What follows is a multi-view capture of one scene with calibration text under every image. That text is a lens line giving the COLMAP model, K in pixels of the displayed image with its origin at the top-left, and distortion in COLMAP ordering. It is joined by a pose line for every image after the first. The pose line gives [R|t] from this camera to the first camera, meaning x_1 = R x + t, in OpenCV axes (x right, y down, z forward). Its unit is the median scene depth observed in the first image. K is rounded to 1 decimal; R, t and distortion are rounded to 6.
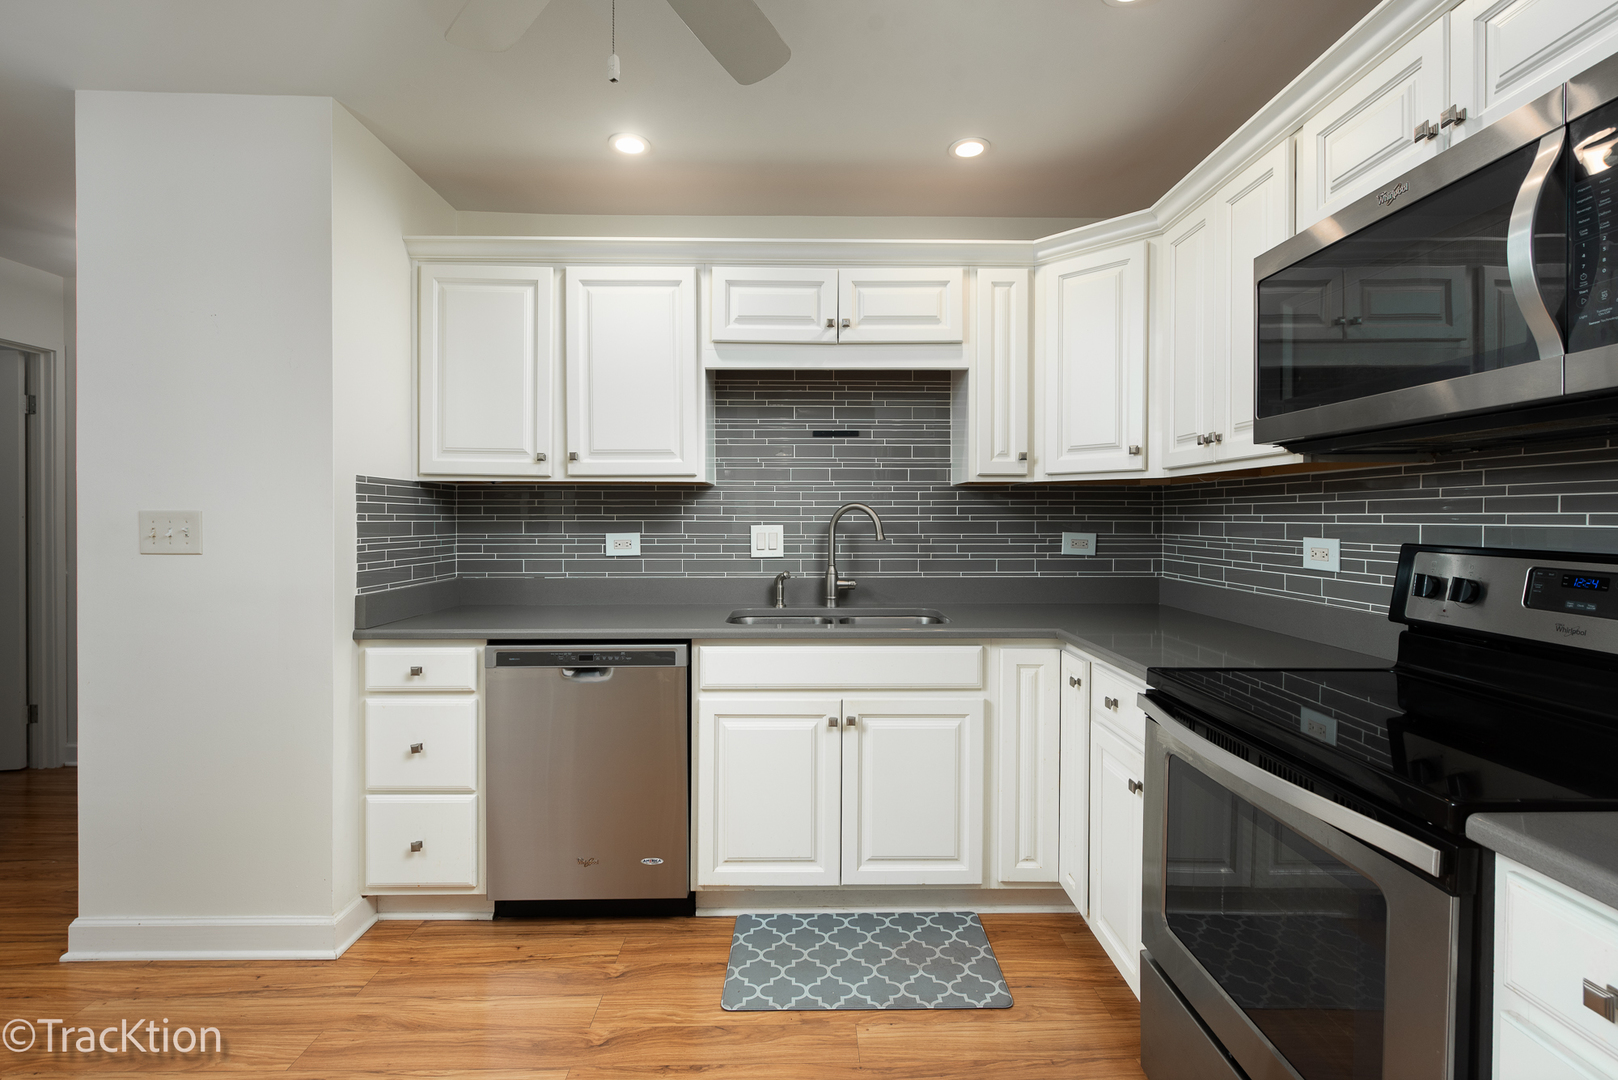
lens RADIAL K [[728.8, 0, 823.8], [0, 728.8, 518.7], [0, 0, 1]] dist [0.010932, -0.000689]
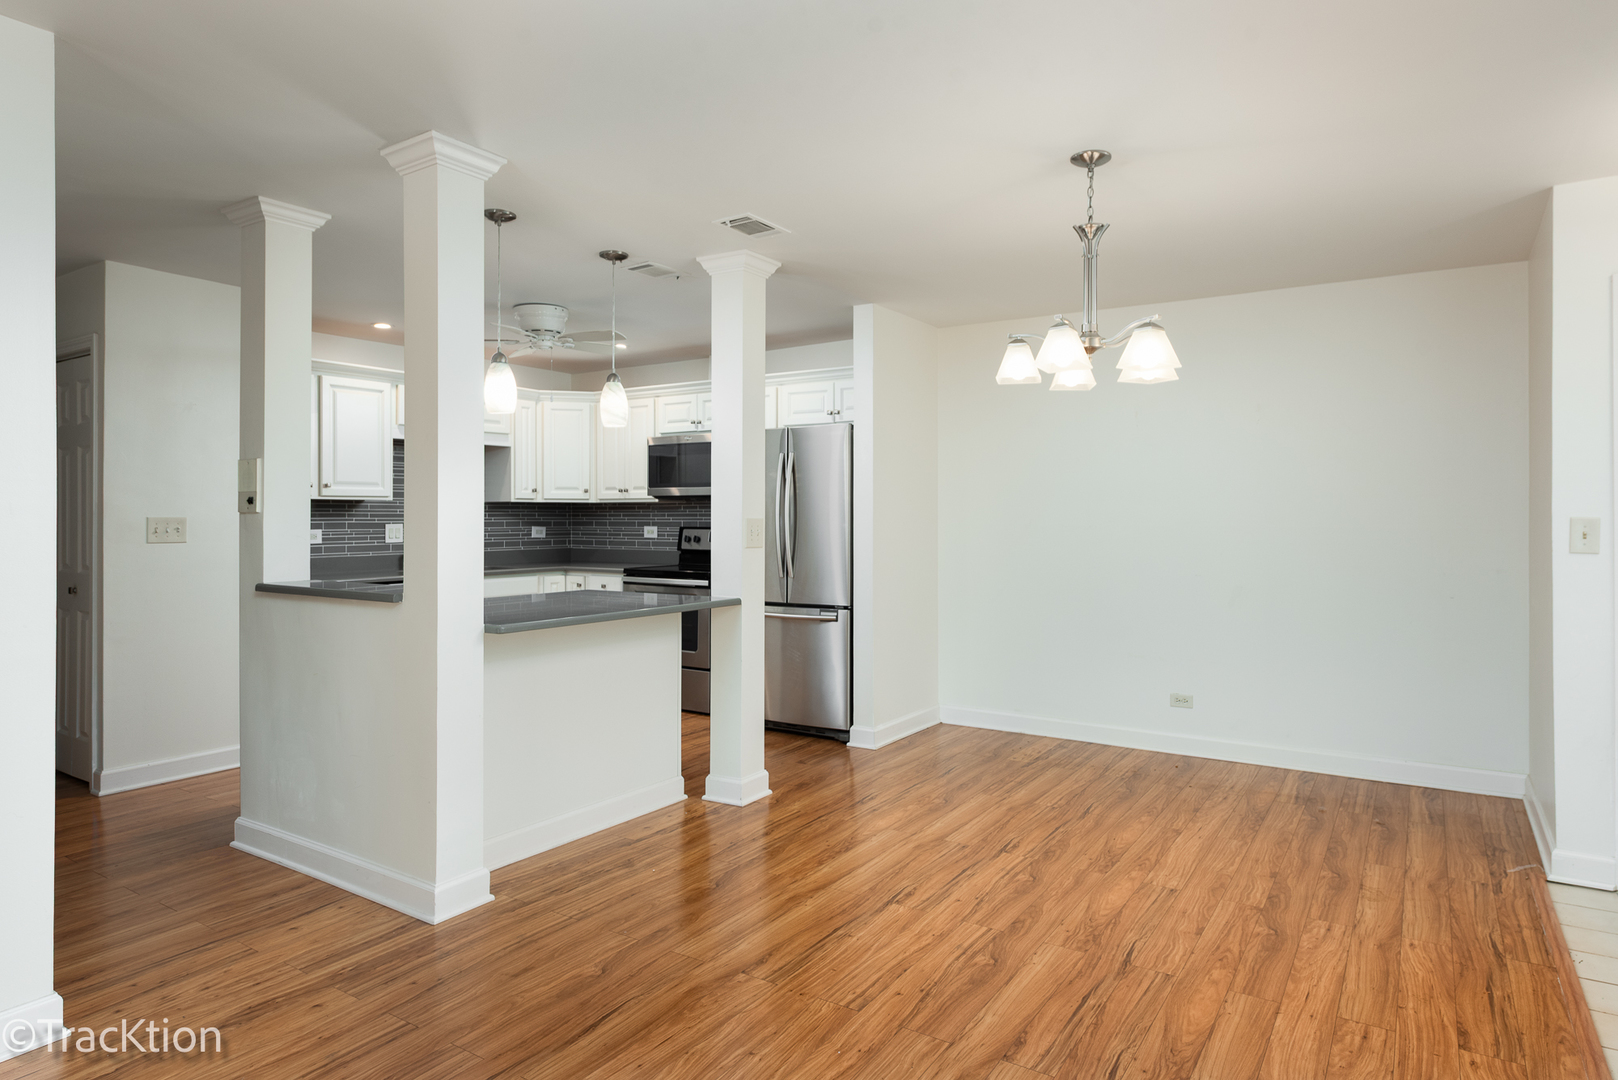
lens RADIAL K [[915.6, 0, 839.2], [0, 915.6, 531.1], [0, 0, 1]] dist [-0.024203, -0.000511]
pose [[0.539323, -0.014259, 0.841978, -1.806591], [0.003783, 0.999888, 0.014510, -0.002753], [-0.842091, -0.004640, 0.539316, -1.435847]]
